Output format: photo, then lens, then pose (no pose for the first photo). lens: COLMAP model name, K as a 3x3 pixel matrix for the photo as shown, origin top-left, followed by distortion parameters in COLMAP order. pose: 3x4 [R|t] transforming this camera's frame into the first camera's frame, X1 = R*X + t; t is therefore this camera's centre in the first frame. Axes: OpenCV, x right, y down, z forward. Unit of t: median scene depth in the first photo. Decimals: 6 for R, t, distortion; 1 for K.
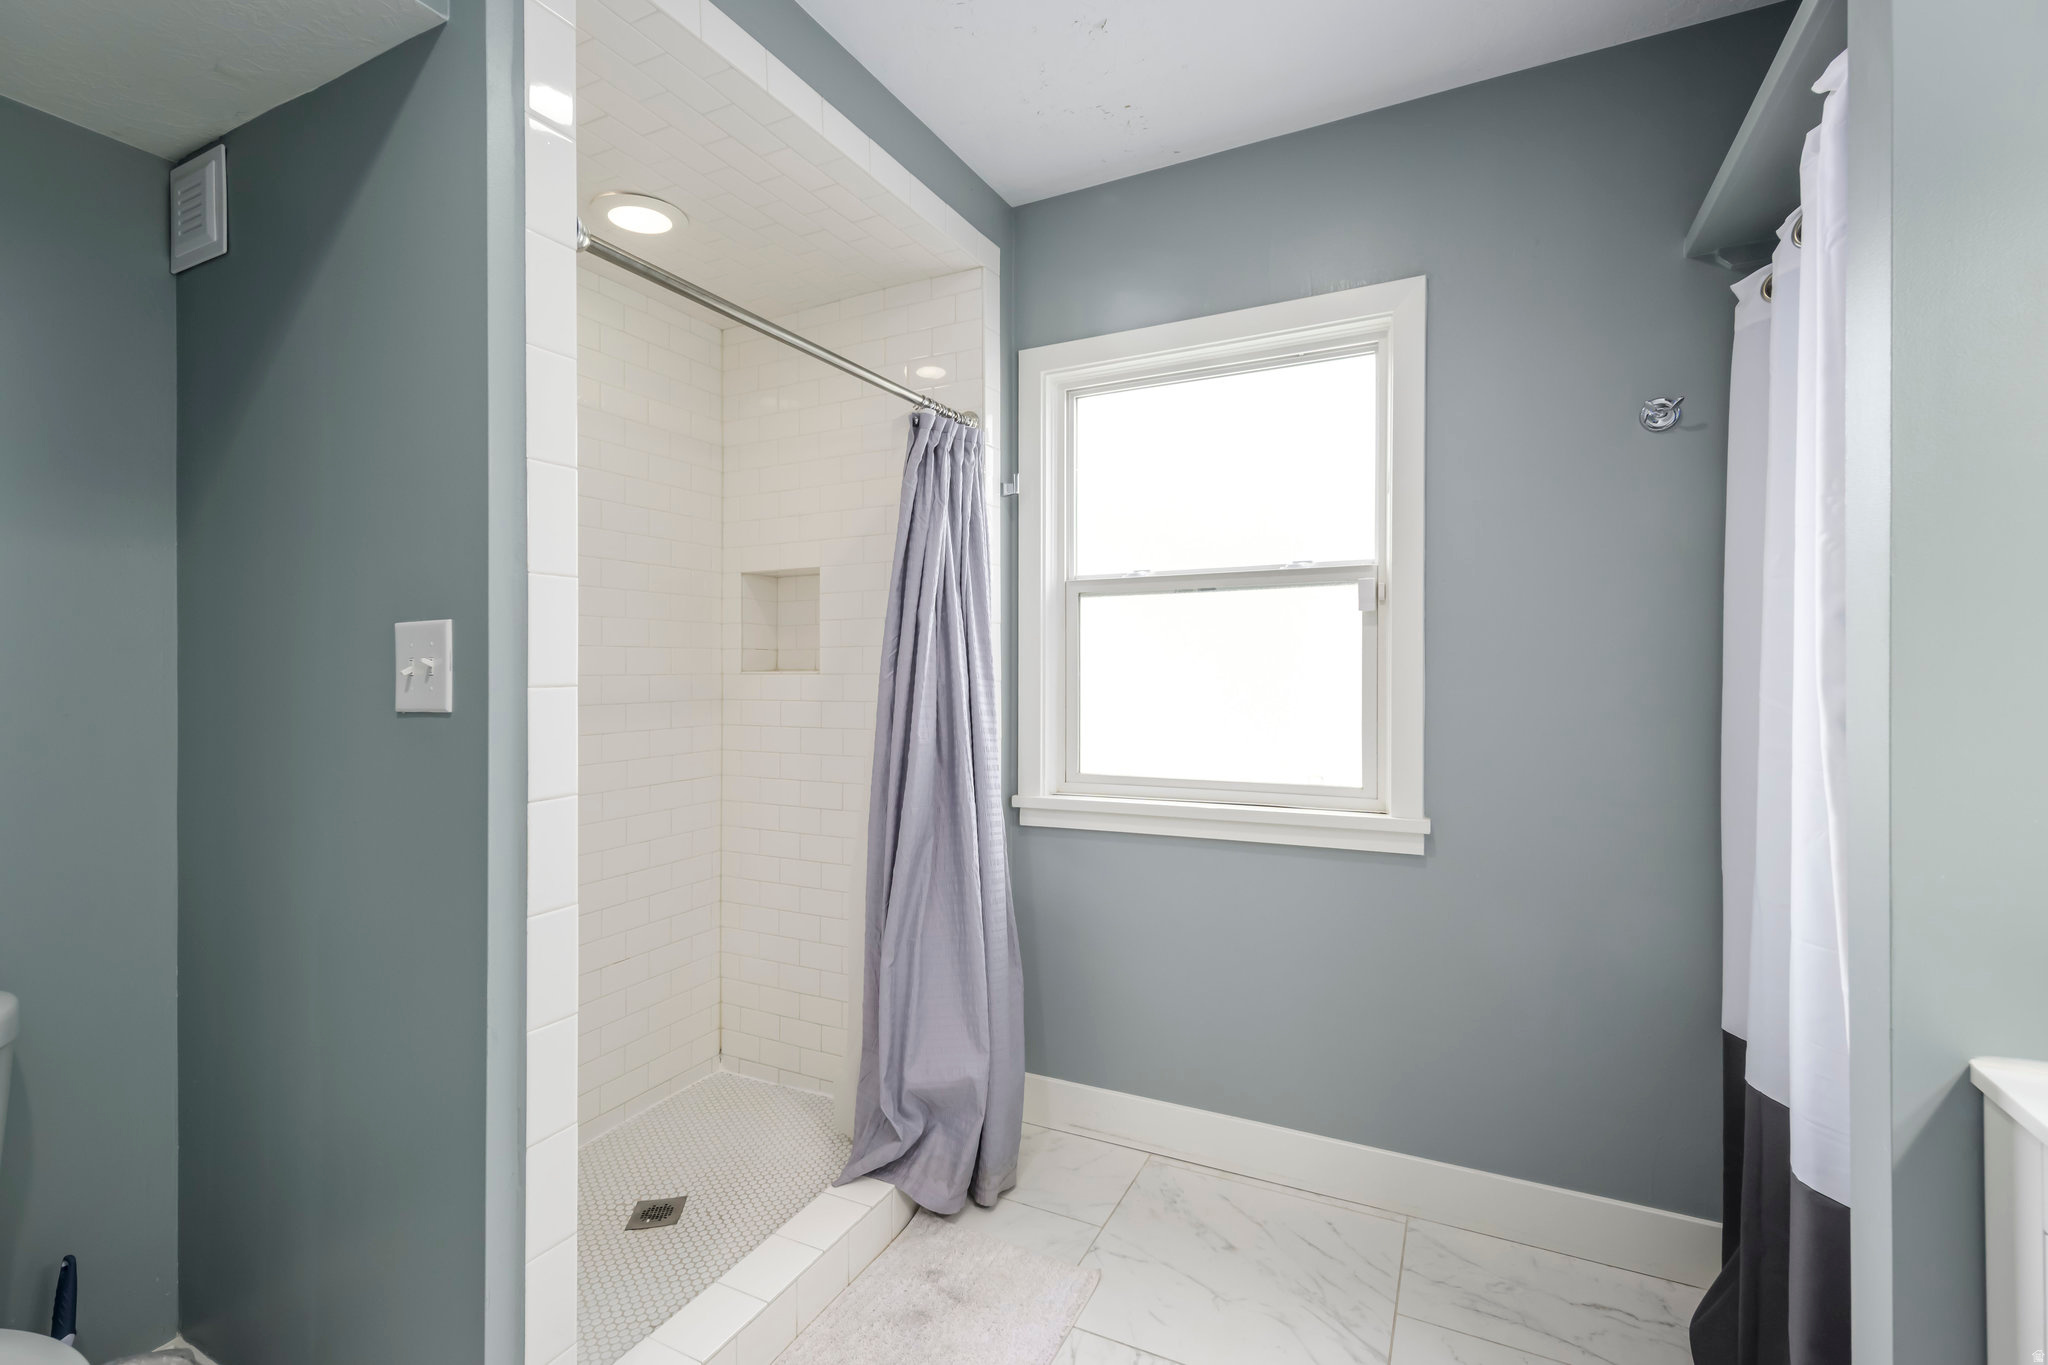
lens RADIAL K [[899.6, 0, 1034.7], [0, 899.6, 676.8], [0, 0, 1]] dist [0.017415, -0.000706]
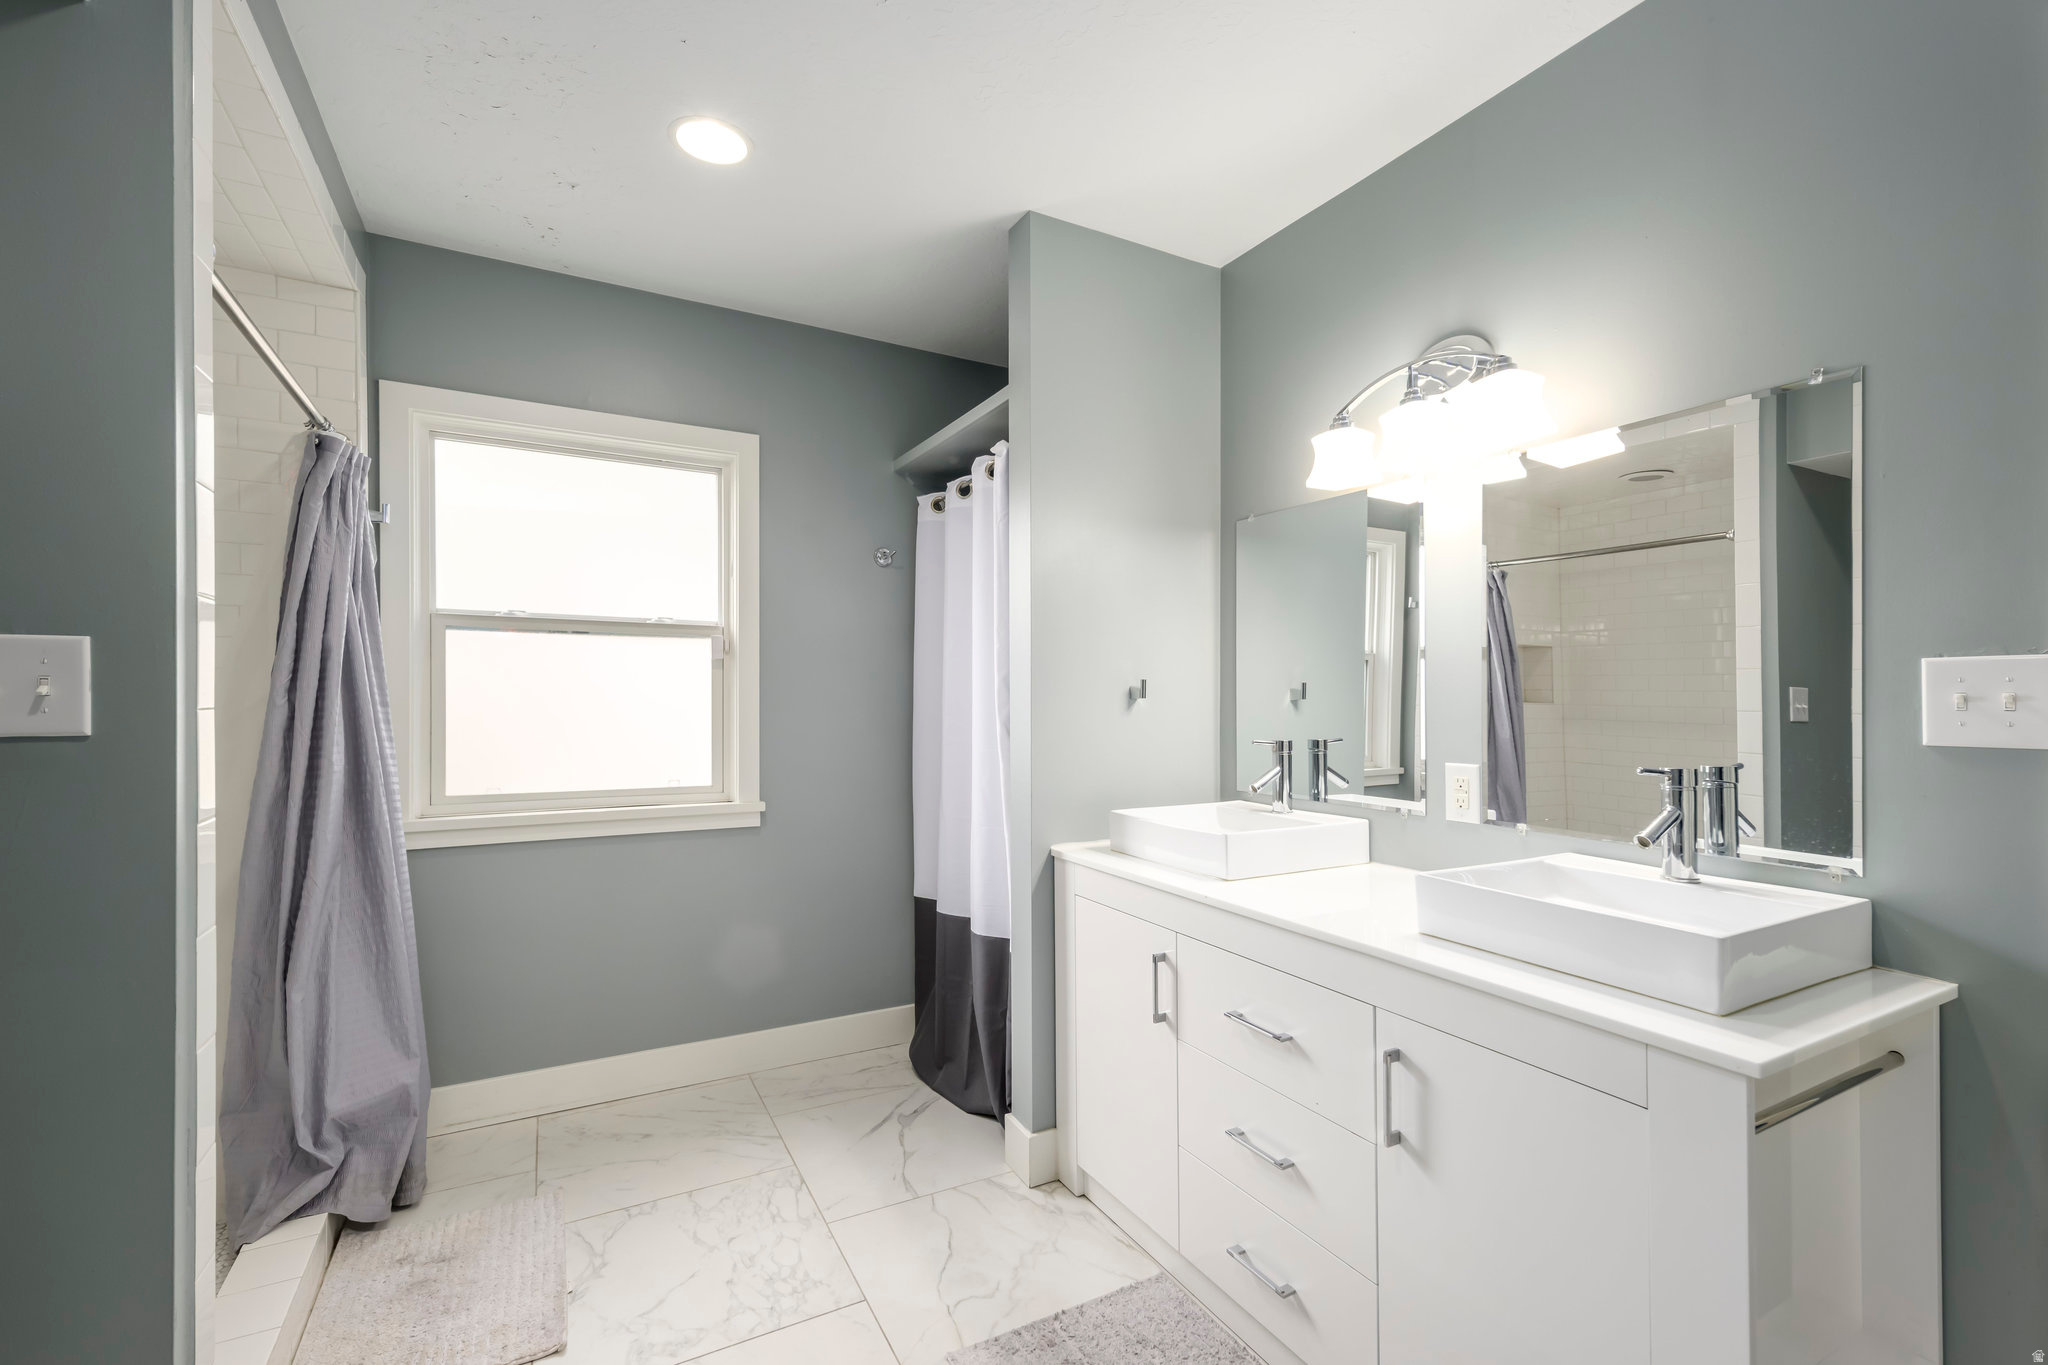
lens RADIAL K [[899.6, 0, 1019.1], [0, 899.6, 695.5], [0, 0, 1]] dist [0.017415, -0.000706]
pose [[0.579732, 0.014724, 0.814674, -0.519161], [-0.001720, 0.999857, -0.016848, 0.007359], [-0.814806, 0.008366, 0.579674, -0.200576]]
